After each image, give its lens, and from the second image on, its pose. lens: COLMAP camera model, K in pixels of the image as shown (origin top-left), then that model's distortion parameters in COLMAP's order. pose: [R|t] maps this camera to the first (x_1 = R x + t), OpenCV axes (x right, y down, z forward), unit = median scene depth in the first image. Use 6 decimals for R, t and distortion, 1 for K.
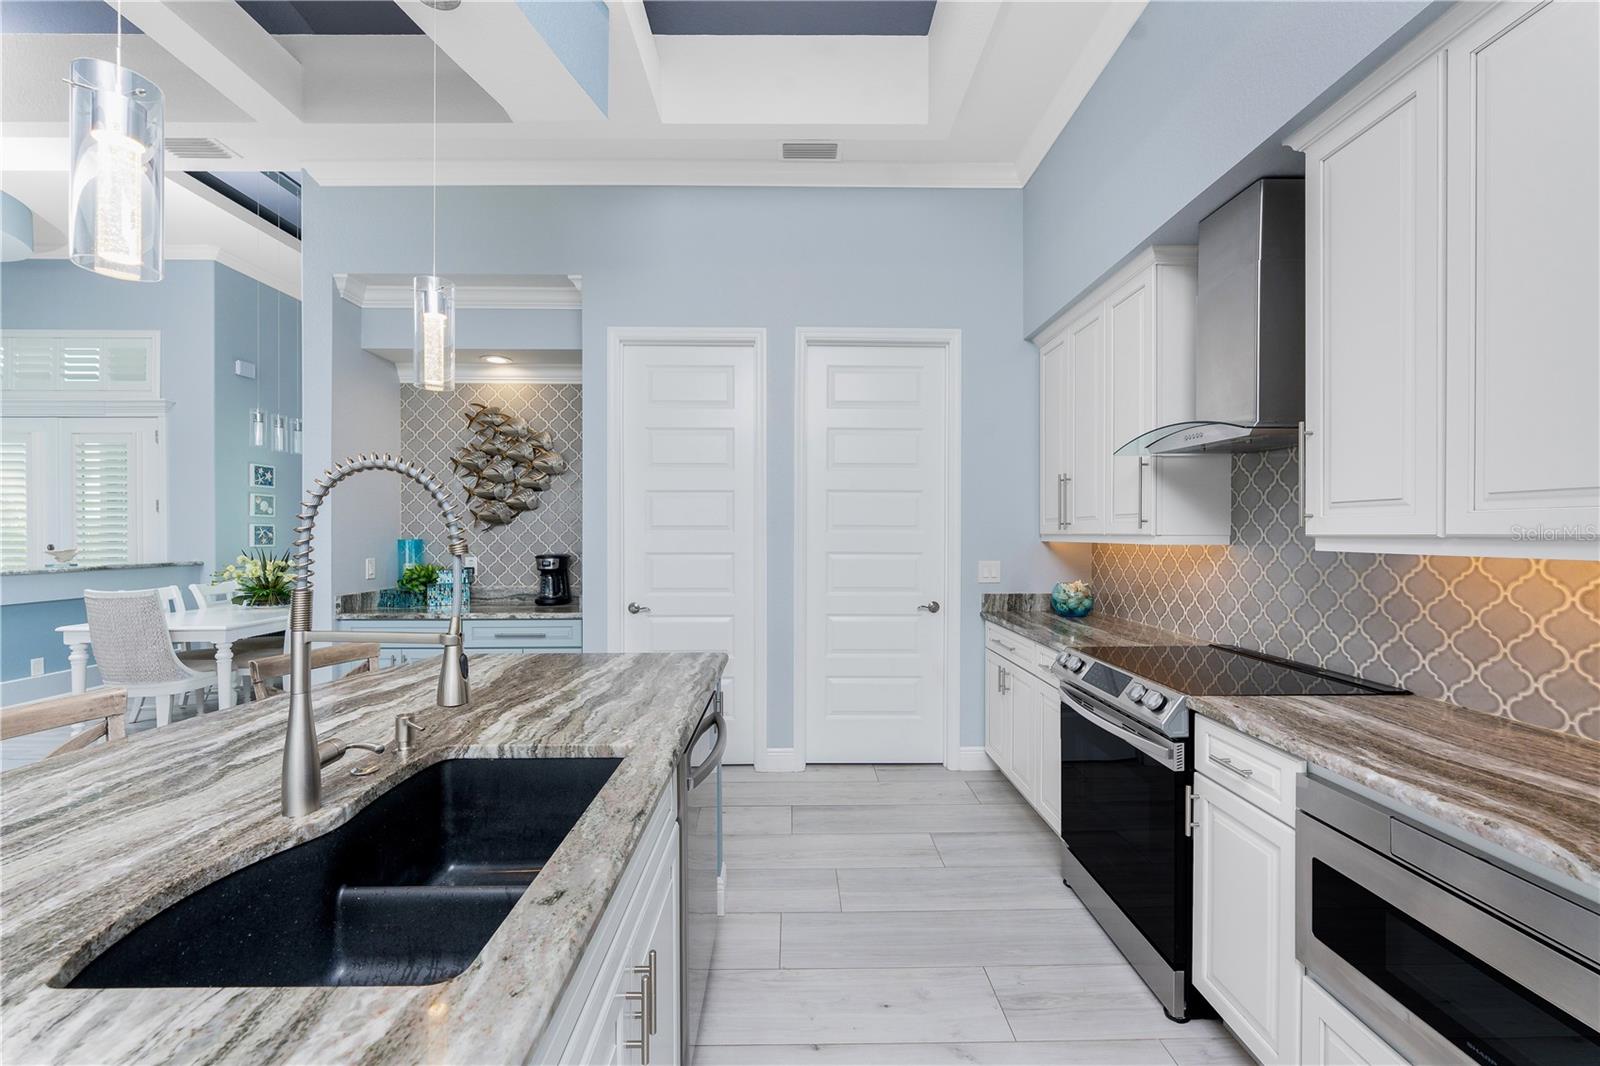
lens RADIAL K [[656.0, 0, 806.0], [0, 656.0, 534.7], [0, 0, 1]] dist [-0.001604, -0.001145]
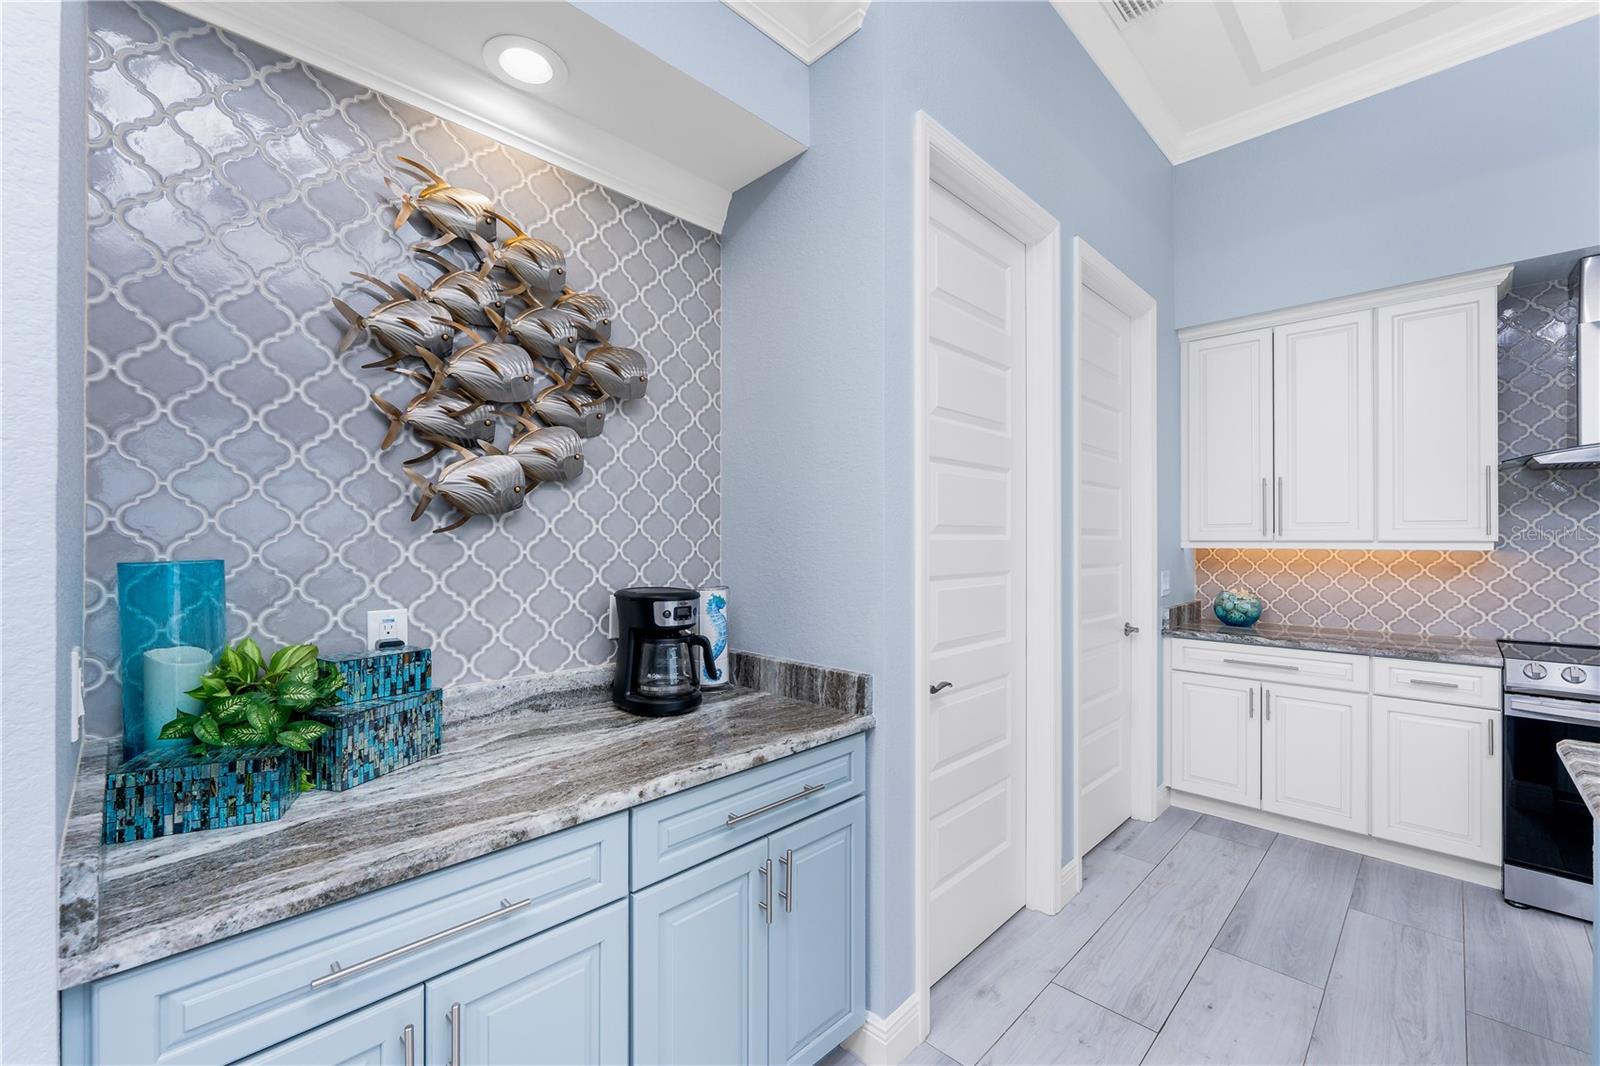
lens RADIAL K [[656.0, 0, 846.6], [0, 656.0, 540.0], [0, 0, 1]] dist [-0.001604, -0.001145]
pose [[0.708182, 0.002846, 0.706024, -1.181305], [0.000938, 0.999987, -0.004972, -0.000157], [-0.706030, 0.004183, 0.708170, 1.205846]]
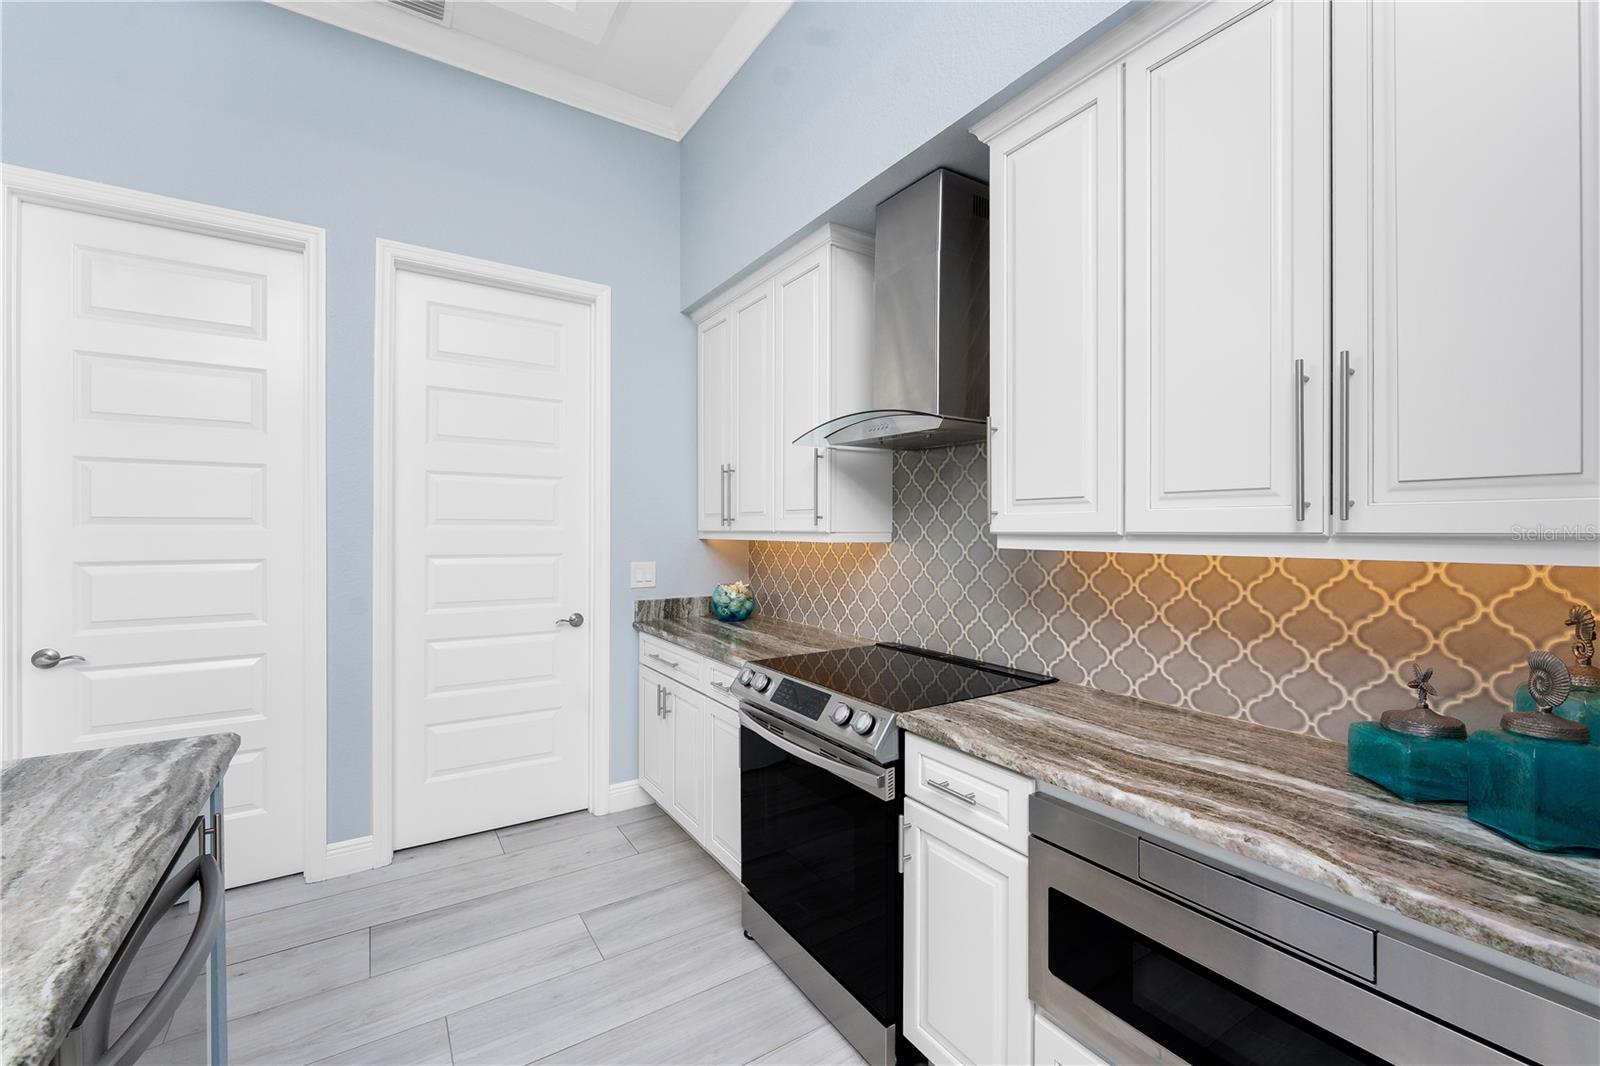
lens RADIAL K [[656.0, 0, 797.5], [0, 656.0, 530.6], [0, 0, 1]] dist [-0.001604, -0.001145]
pose [[0.850668, 0.000283, 0.525703, -0.001640], [0.000343, 0.999999, -0.001094, -0.000975], [-0.525703, 0.001110, 0.850668, 0.262087]]
